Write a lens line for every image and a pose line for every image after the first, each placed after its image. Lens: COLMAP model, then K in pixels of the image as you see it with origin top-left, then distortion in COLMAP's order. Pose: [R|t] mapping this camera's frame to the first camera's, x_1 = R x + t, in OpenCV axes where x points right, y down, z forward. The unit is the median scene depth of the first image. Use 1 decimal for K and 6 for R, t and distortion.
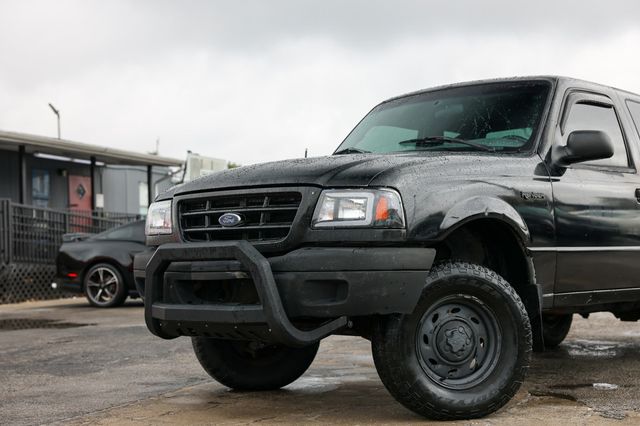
lens RADIAL K [[1060.2, 0, 319.6], [0, 1060.2, 213.3], [0, 0, 1]] dist [0.174428, 0.000000]
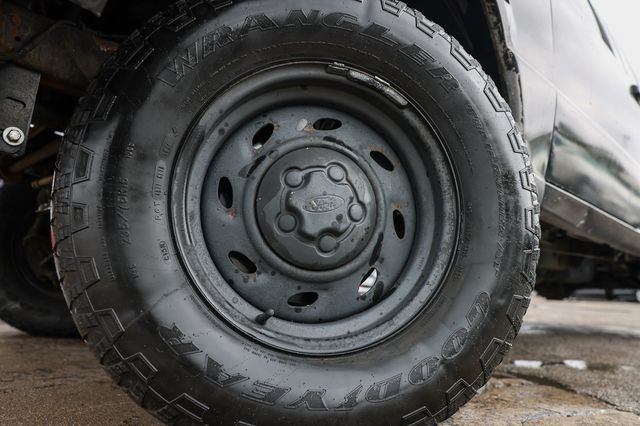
lens RADIAL K [[501.6, 0, 320.1], [0, 501.6, 213.1], [0, 0, 1]] dist [-0.102210, 0.076971]
pose [[0.997077, 0.061545, -0.045264, 0.135586], [-0.066518, 0.990767, -0.118138, 0.140397], [0.037575, 0.120803, 0.991965, 0.847818]]
